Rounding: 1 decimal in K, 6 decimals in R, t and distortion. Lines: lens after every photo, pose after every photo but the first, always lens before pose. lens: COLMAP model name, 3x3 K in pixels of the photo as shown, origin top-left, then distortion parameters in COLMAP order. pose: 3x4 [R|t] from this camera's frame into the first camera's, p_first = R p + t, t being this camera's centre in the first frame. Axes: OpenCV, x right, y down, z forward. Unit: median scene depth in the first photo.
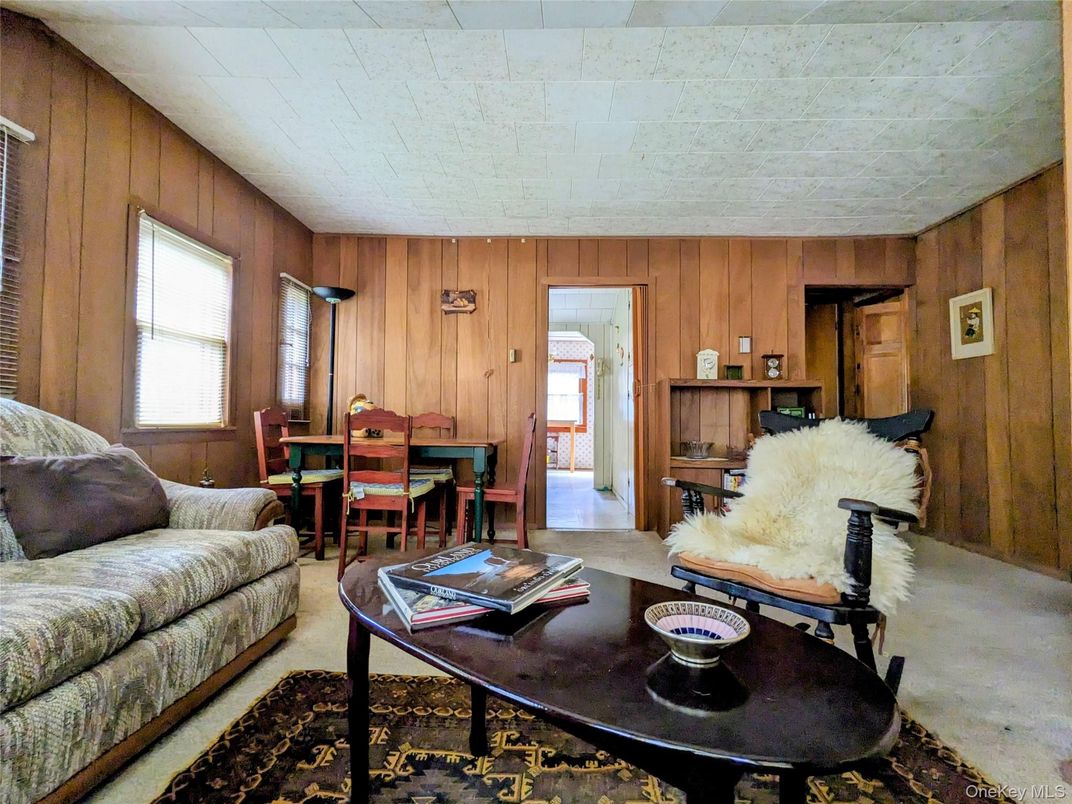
lens RADIAL K [[516.2, 0, 536.0], [0, 516.2, 402.0], [0, 0, 1]] dist [0.002841, 0.000226]
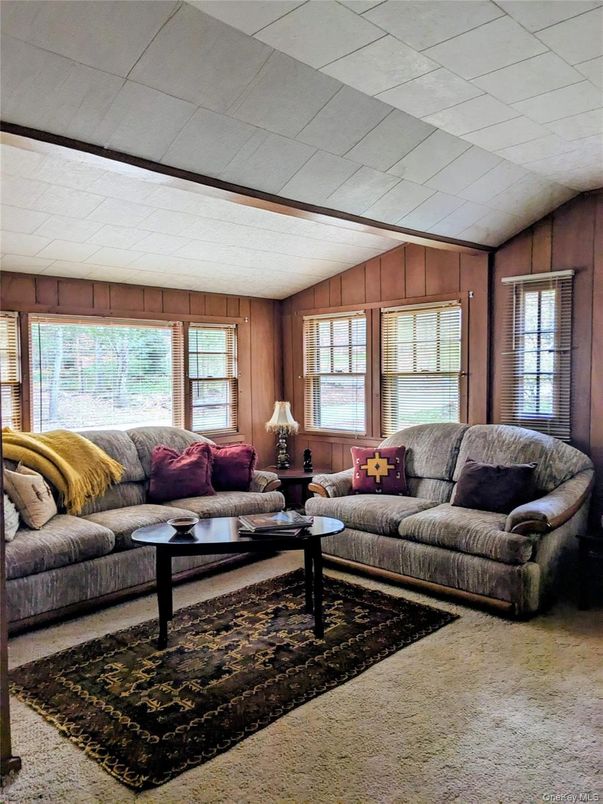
lens RADIAL K [[631.9, 0, 286.7], [0, 631.9, 404.0], [0, 0, 1]] dist [0.078972, -0.109447]
pose [[-0.693392, 0.028097, -0.720013, 0.580846], [0.027952, 0.999536, 0.012085, -0.073762], [0.720018, -0.011746, -0.693856, 0.906431]]
